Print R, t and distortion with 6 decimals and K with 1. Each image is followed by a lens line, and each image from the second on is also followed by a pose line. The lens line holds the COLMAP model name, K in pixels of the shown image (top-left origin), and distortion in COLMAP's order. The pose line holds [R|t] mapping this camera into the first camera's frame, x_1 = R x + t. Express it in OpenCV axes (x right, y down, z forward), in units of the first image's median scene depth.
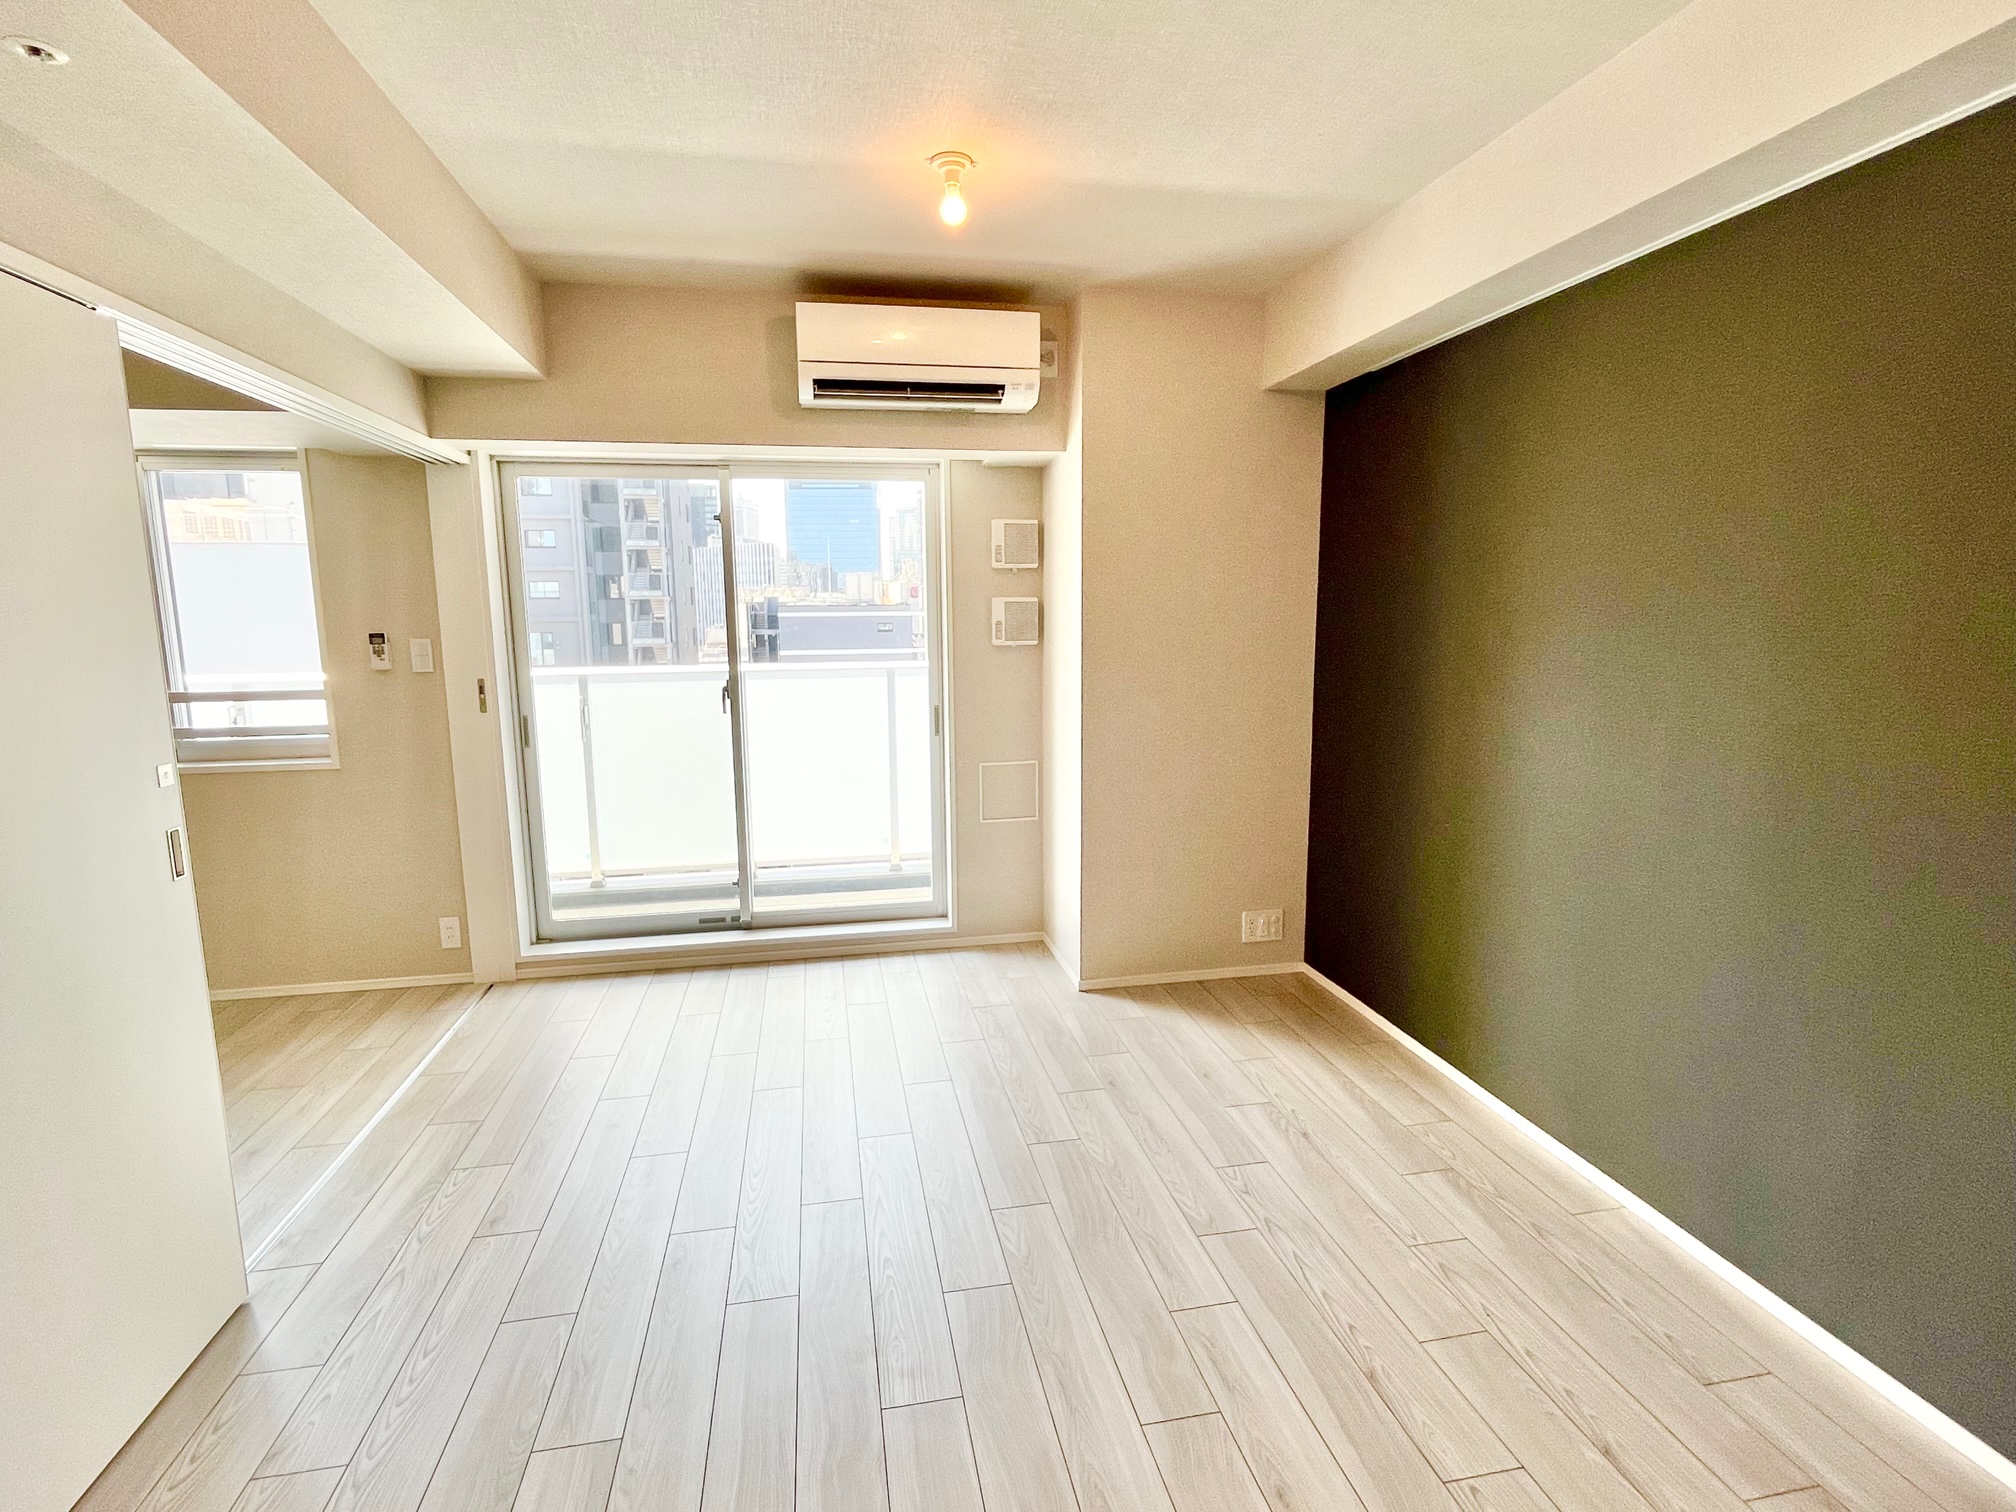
lens RADIAL K [[969.9, 0, 1004.7], [0, 969.9, 755.5], [0, 0, 1]] dist [0.000178, -0.000038]
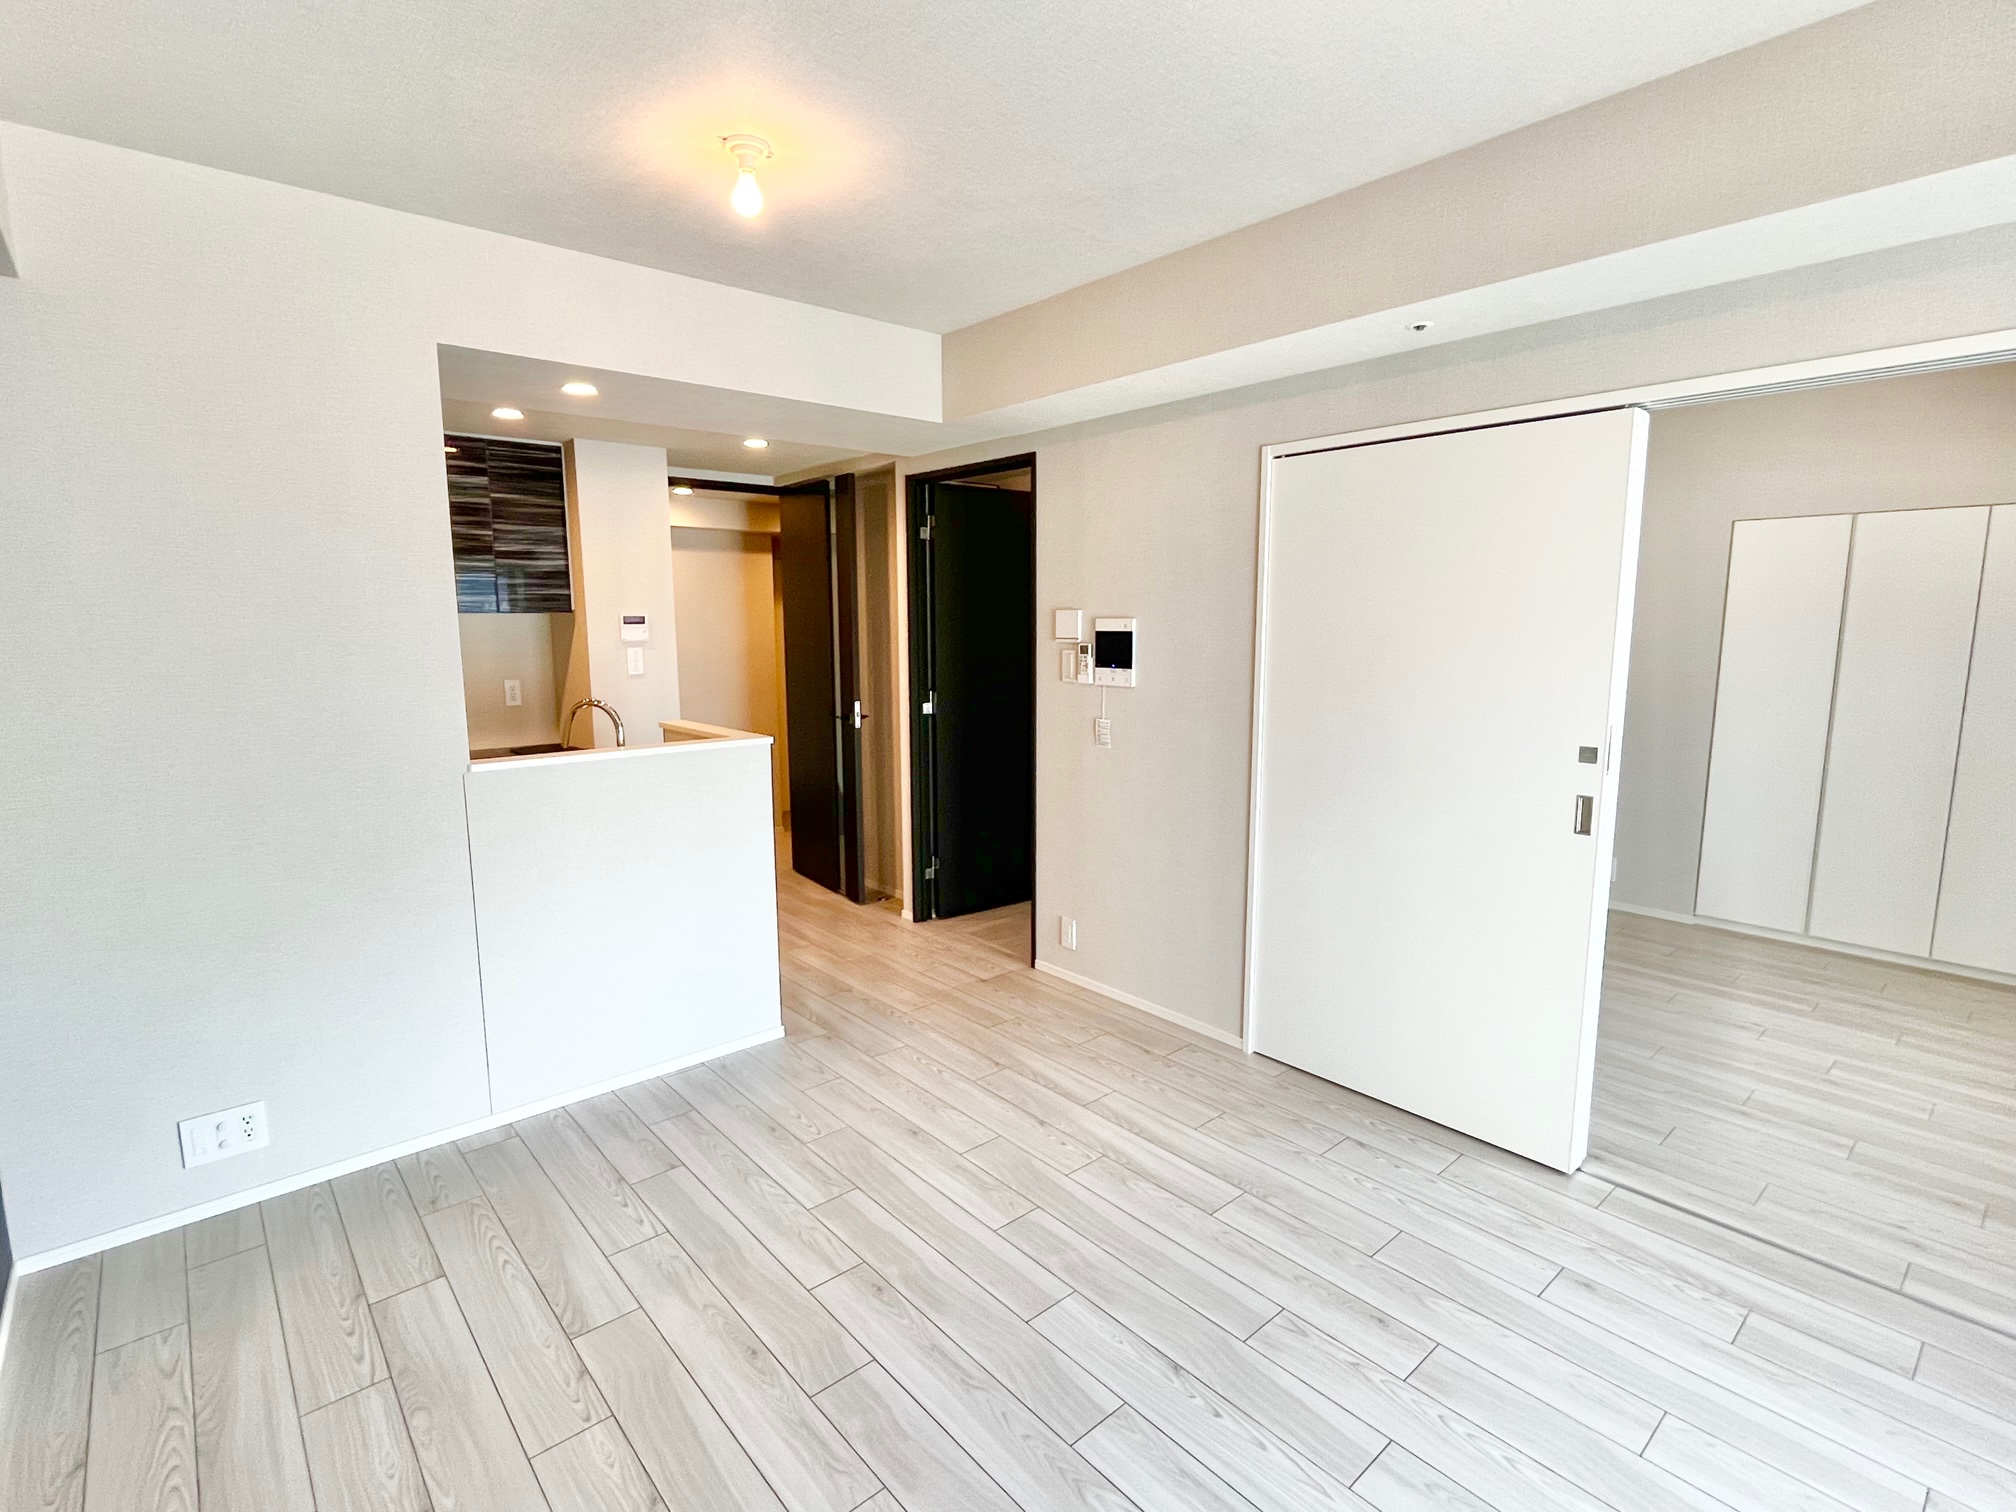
lens RADIAL K [[969.9, 0, 1006.9], [0, 969.9, 755.9], [0, 0, 1]] dist [0.000178, -0.000038]
pose [[-0.863127, 0.085024, -0.497778, 0.485859], [-0.060960, 0.960973, 0.269844, -0.295276], [0.501294, 0.263254, -0.824258, 1.726804]]
